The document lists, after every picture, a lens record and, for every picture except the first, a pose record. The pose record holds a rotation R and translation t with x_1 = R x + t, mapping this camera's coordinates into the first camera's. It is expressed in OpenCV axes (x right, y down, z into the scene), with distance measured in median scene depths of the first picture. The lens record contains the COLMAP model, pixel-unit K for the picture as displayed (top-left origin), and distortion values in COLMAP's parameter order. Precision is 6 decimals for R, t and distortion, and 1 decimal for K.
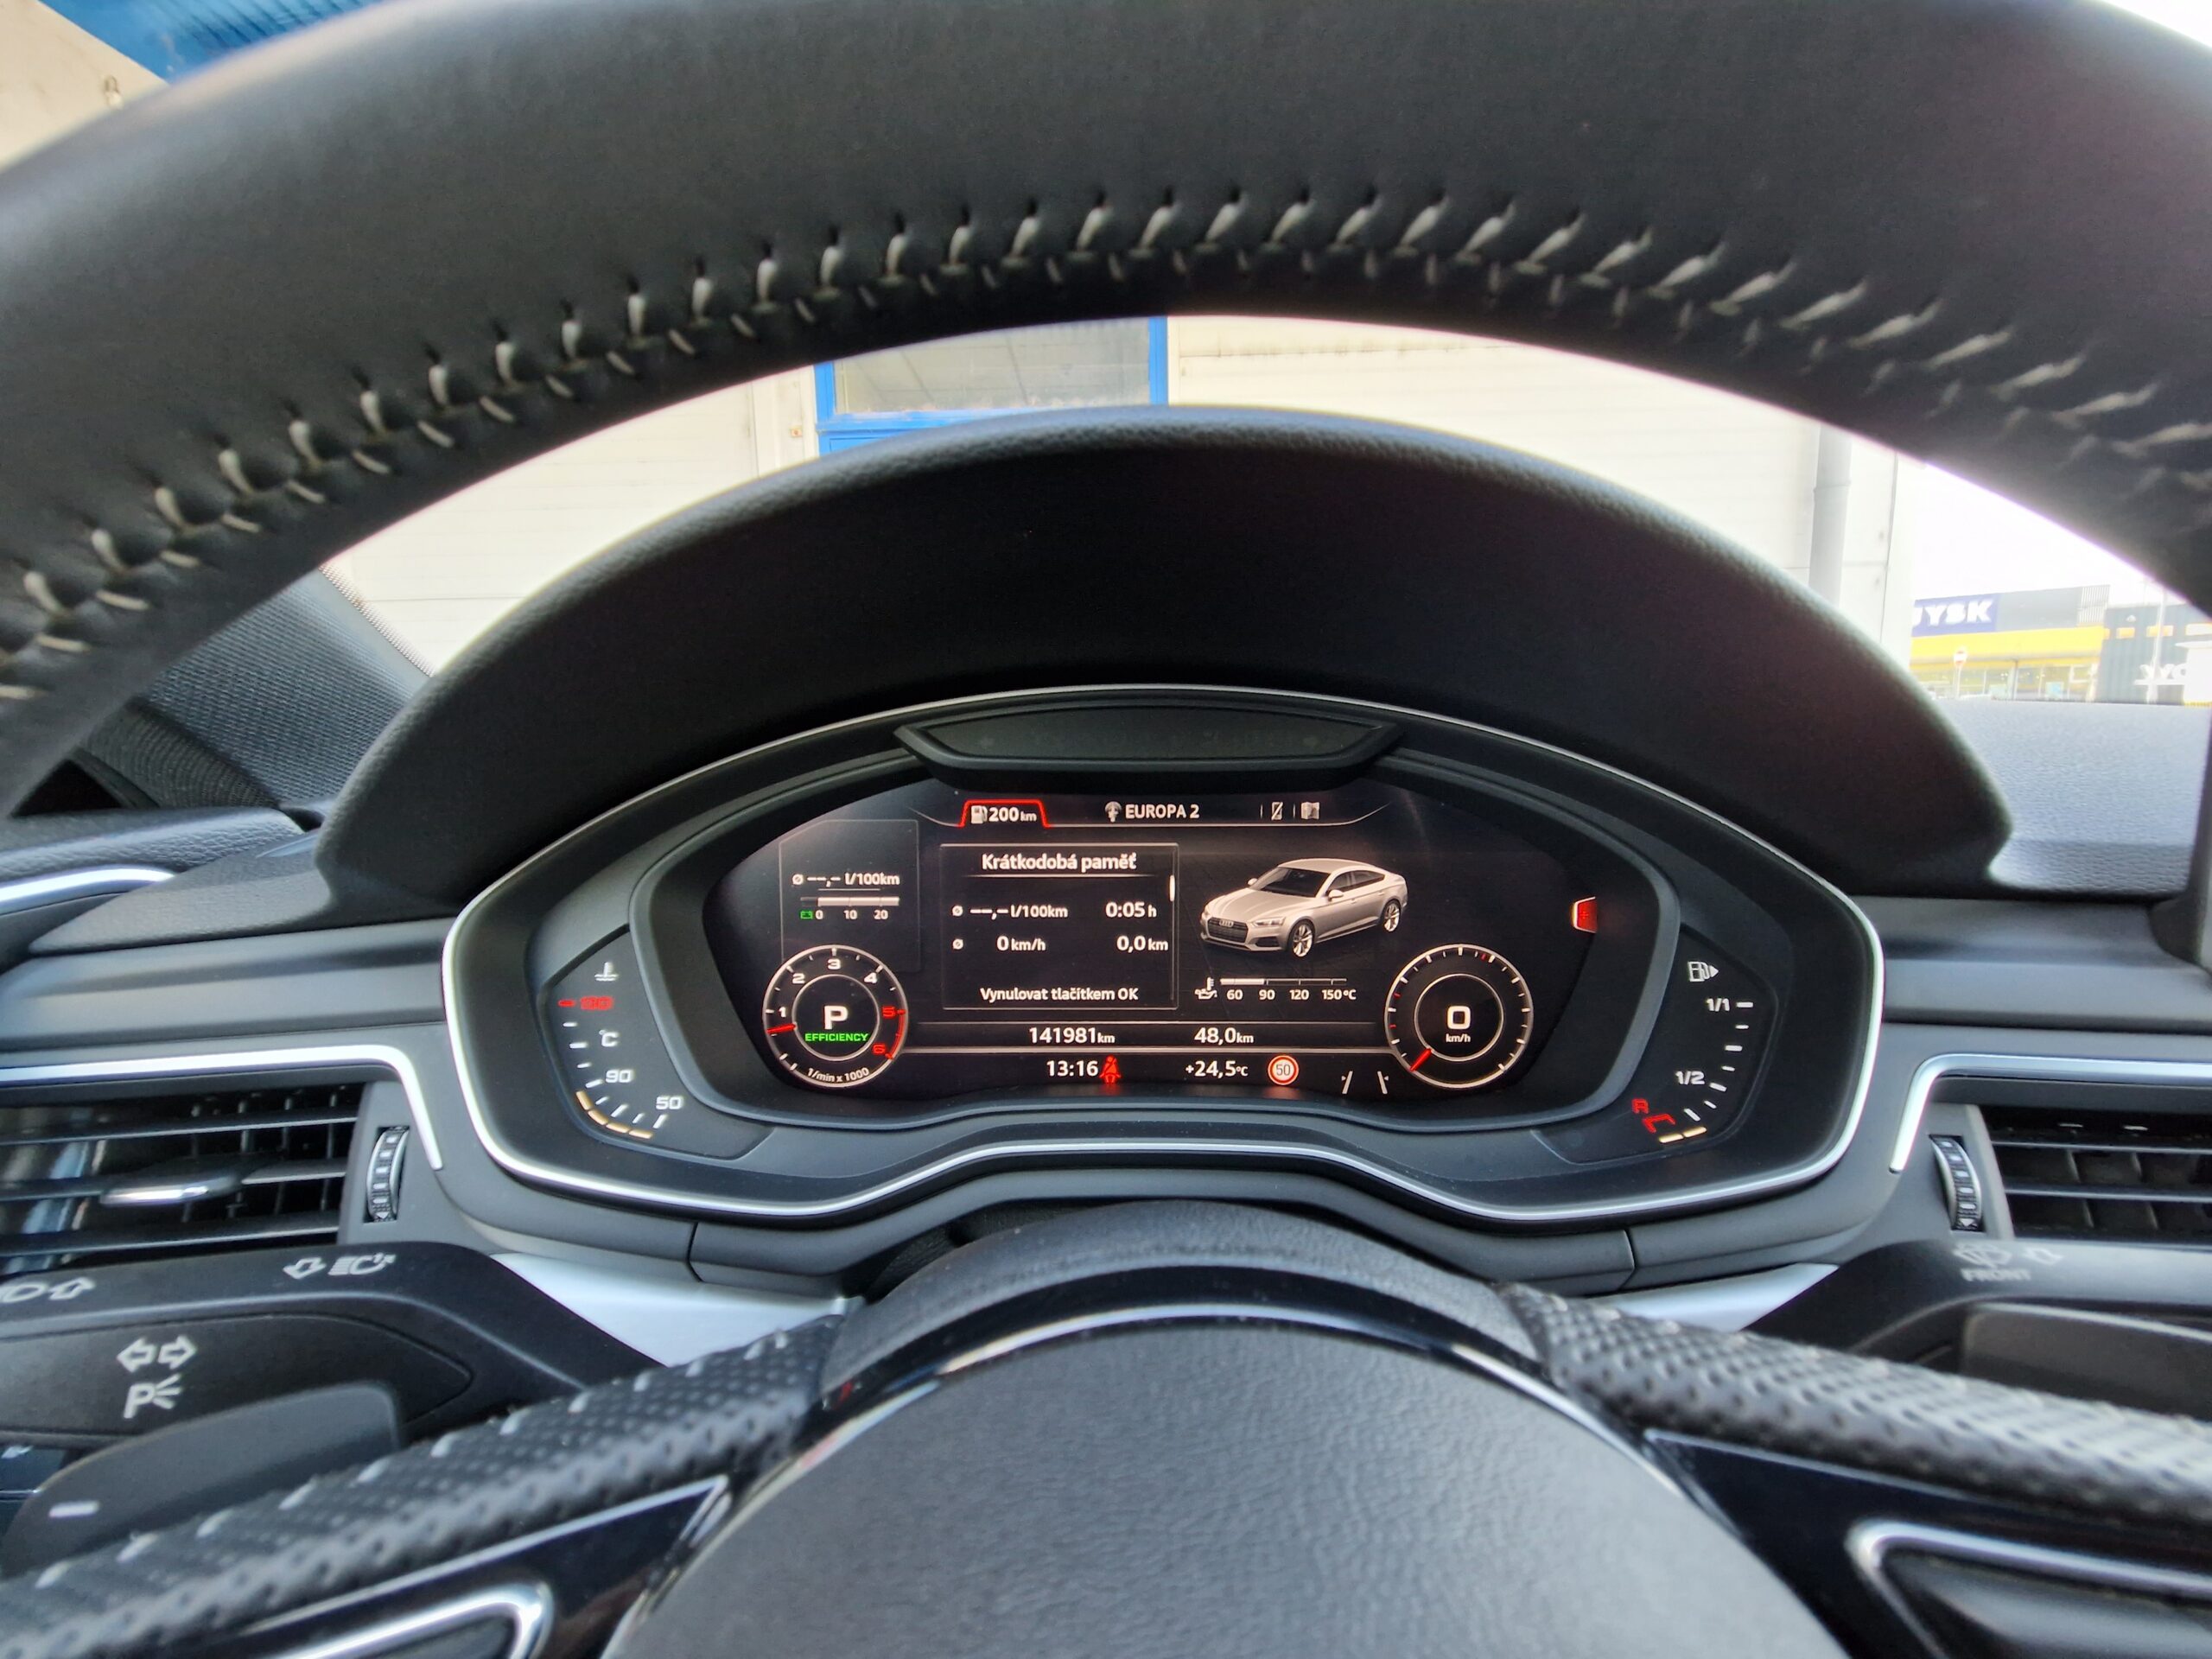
lens RADIAL K [[898.8, 0, 1102.6], [0, 898.8, 839.1], [0, 0, 1]] dist [0.022866, -0.014844]
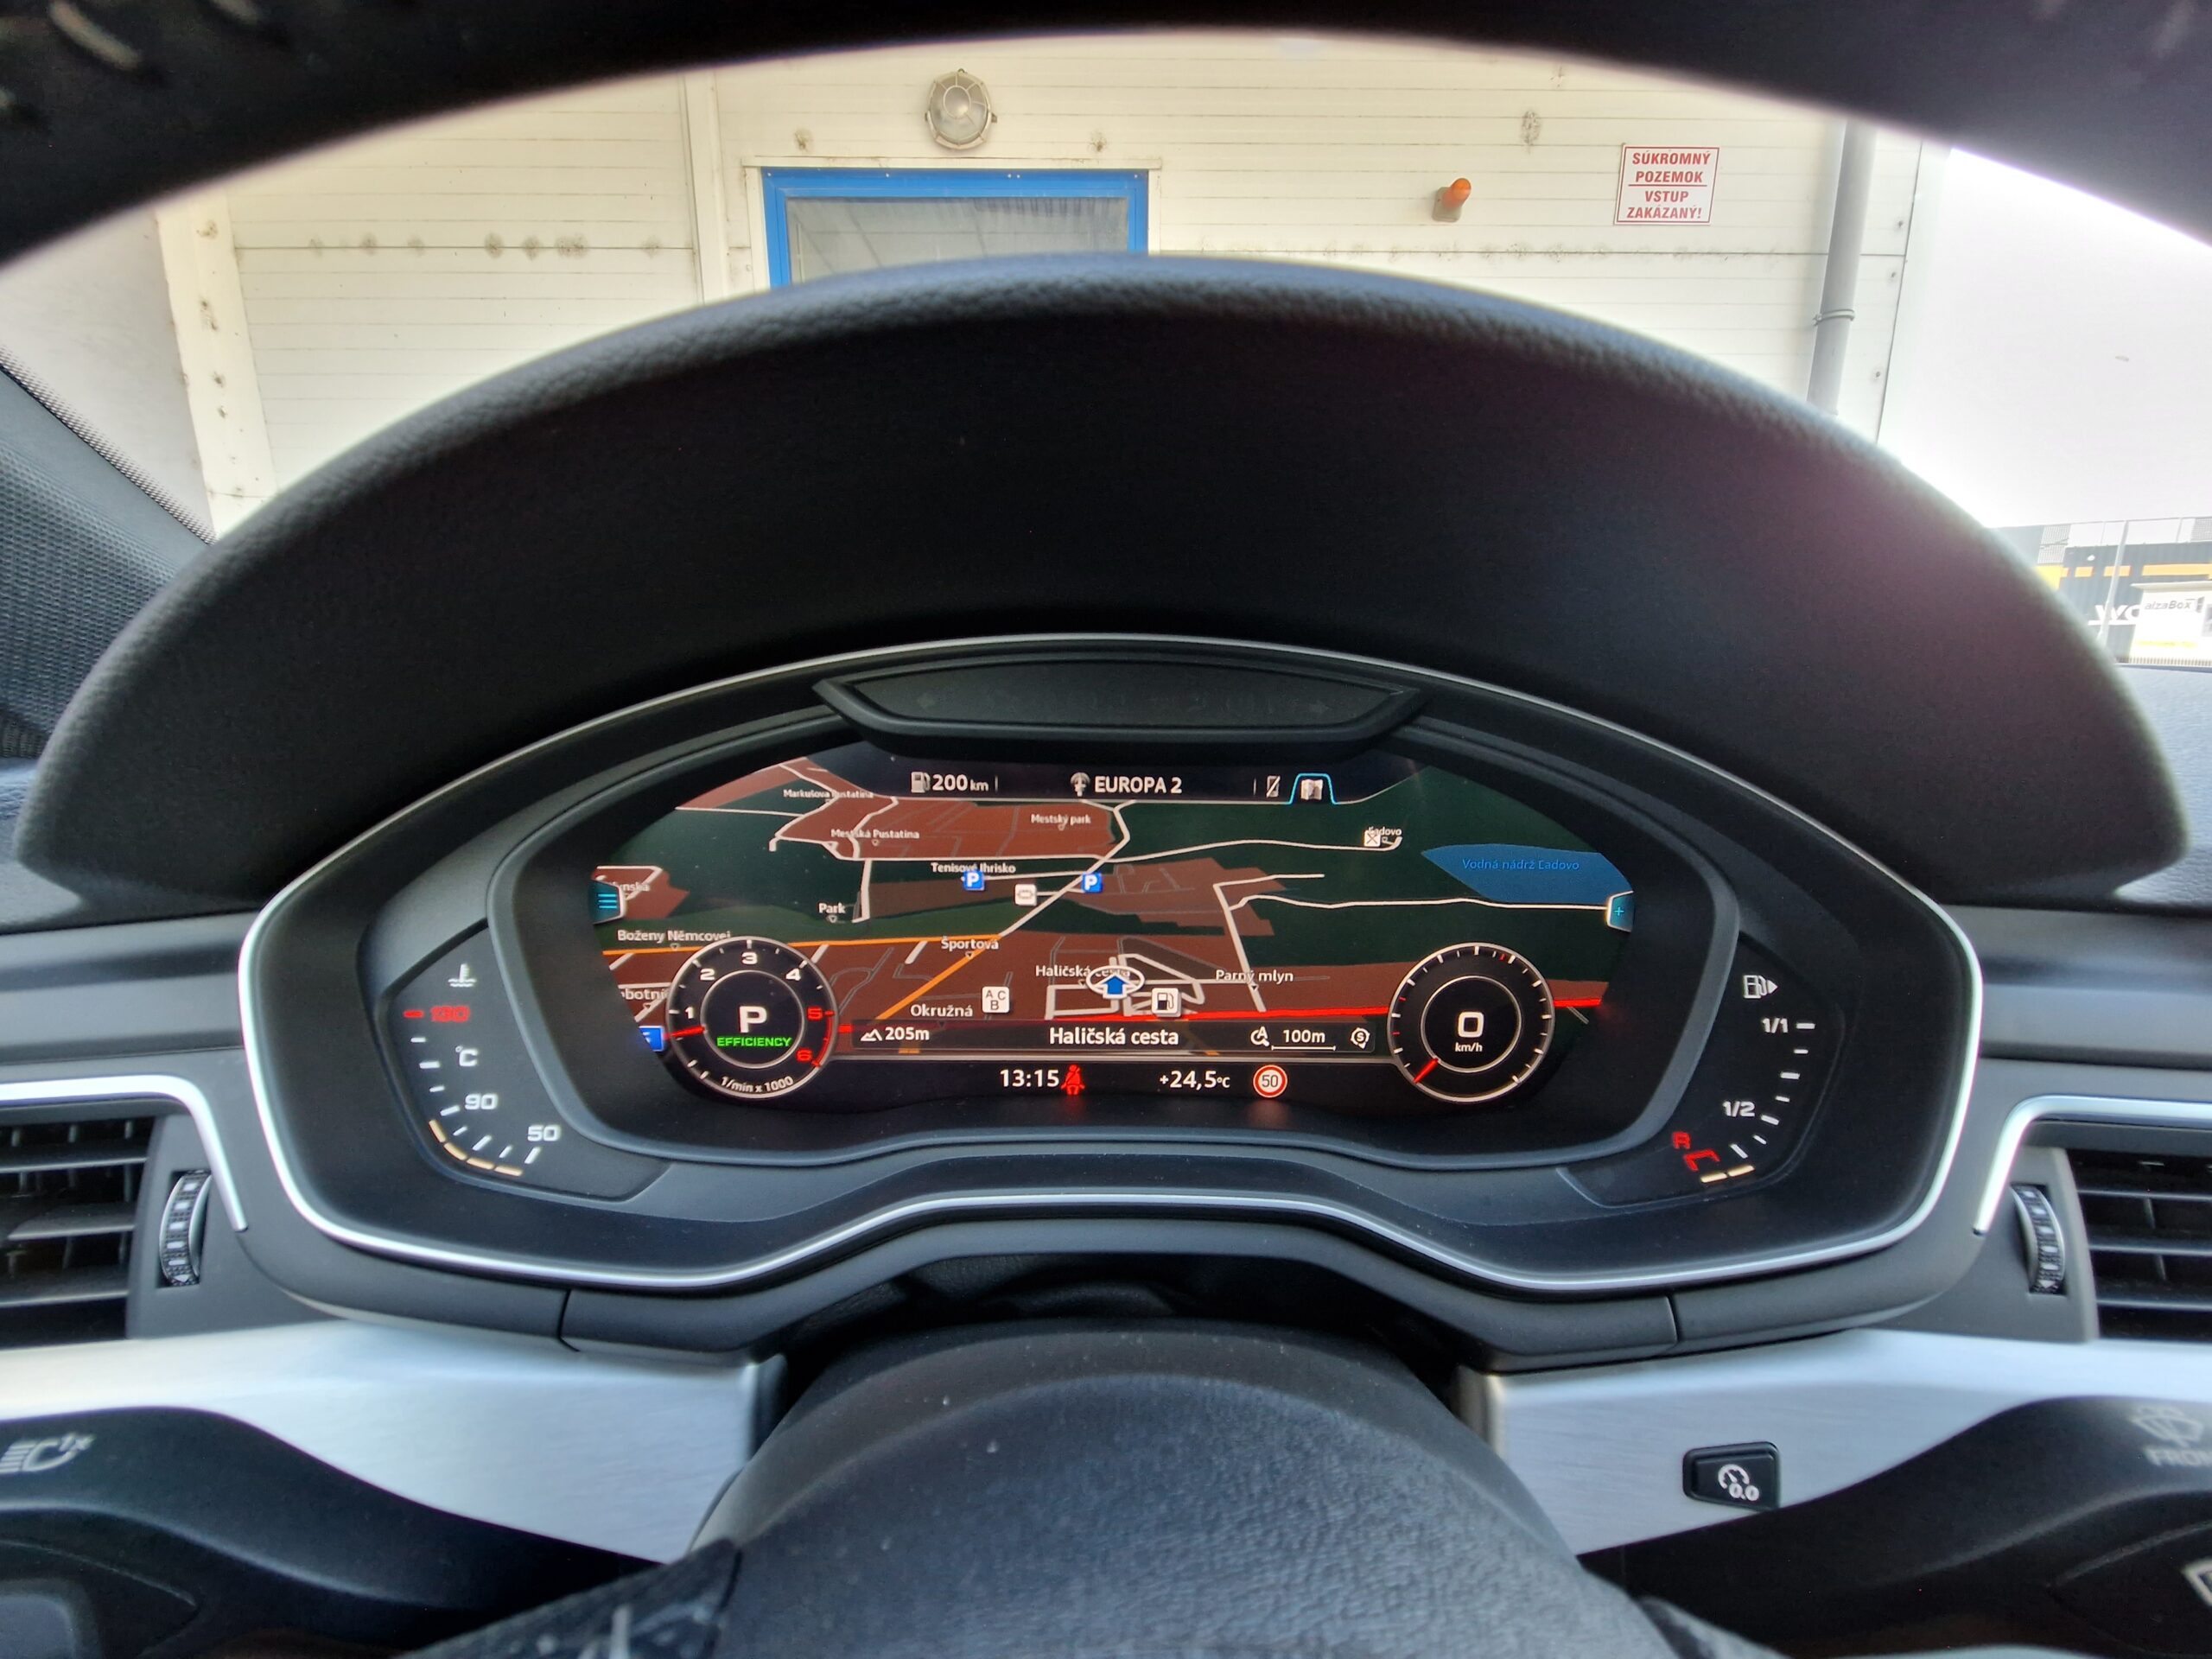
lens RADIAL K [[898.8, 0, 1102.6], [0, 898.8, 839.1], [0, 0, 1]] dist [0.022866, -0.014844]
pose [[0.999331, 0.012294, 0.034441, 0.004943], [-0.015211, 0.996199, 0.085766, -0.059665], [-0.033256, -0.086233, 0.995720, 0.175760]]
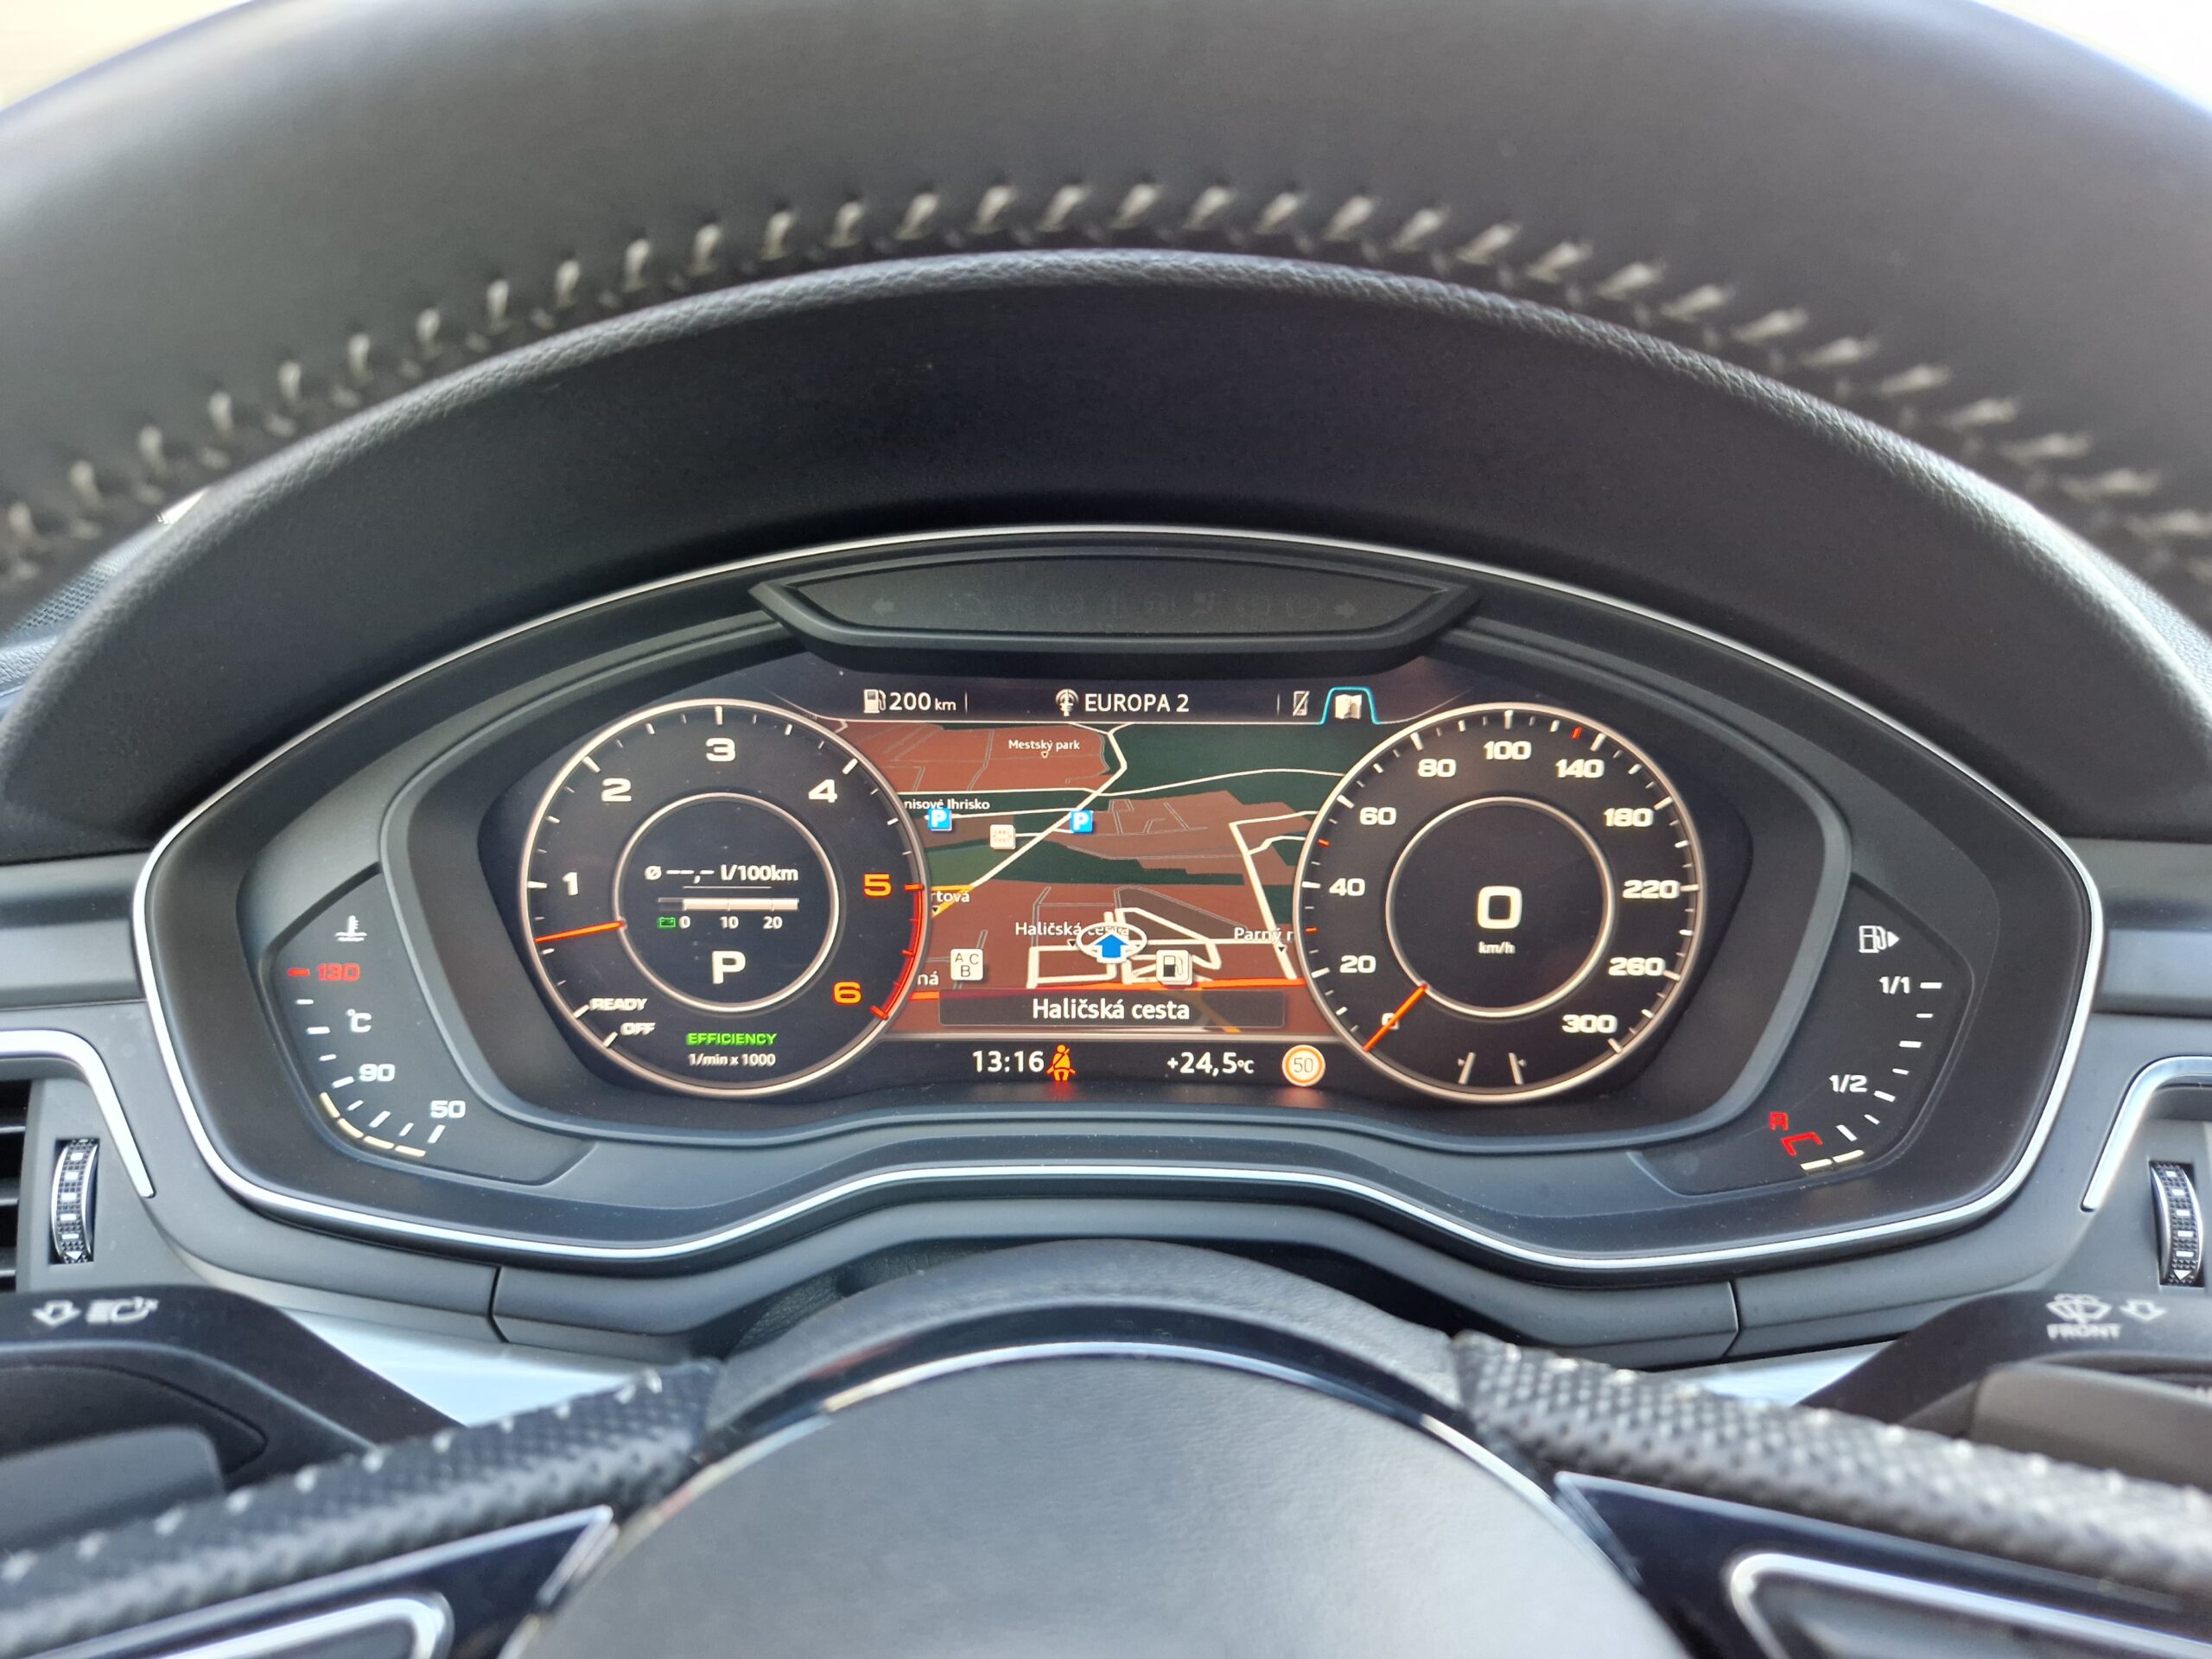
lens RADIAL K [[1509.5, 0, 1100.2], [0, 1509.5, 805.6], [0, 0, 1]] dist [0.071027, -0.086735]
pose [[0.999959, 0.006859, 0.005969, 0.035842], [-0.007422, 0.994953, 0.100071, -0.078470], [-0.005252, -0.100111, 0.994962, -0.201259]]
